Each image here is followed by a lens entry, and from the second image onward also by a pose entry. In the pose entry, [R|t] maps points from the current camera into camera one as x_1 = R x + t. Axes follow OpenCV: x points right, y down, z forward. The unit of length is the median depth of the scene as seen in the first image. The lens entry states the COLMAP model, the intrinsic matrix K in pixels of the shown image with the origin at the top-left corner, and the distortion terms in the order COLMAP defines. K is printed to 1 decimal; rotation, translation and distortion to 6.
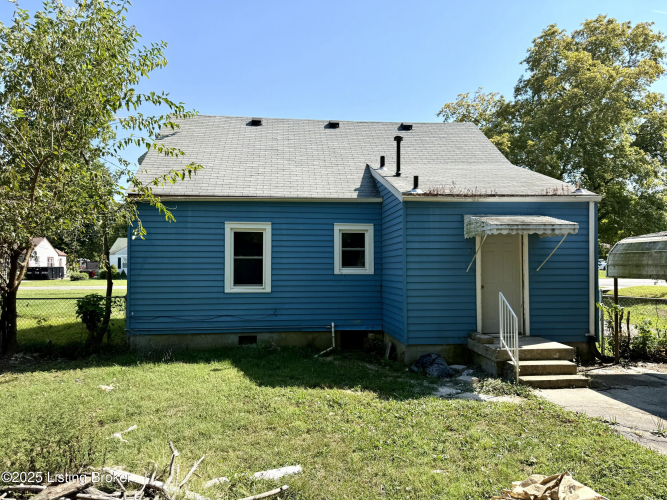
lens RADIAL K [[466.2, 0, 332.2], [0, 466.2, 250.1], [0, 0, 1]] dist [0.007508, 0.000721]
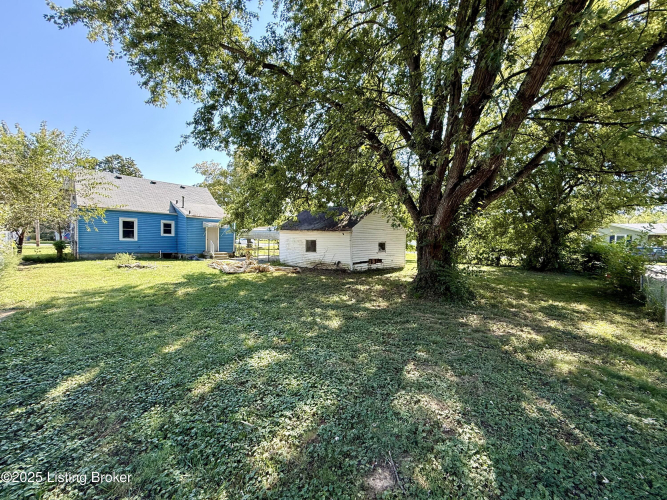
lens RADIAL K [[270.4, 0, 330.3], [0, 270.4, 247.4], [0, 0, 1]] dist [-0.001454, -0.000062]
pose [[0.755182, 0.009731, 0.655442, -0.342402], [-0.042413, 0.998520, 0.034043, 0.018265], [-0.654141, -0.053507, 0.754478, -1.238288]]
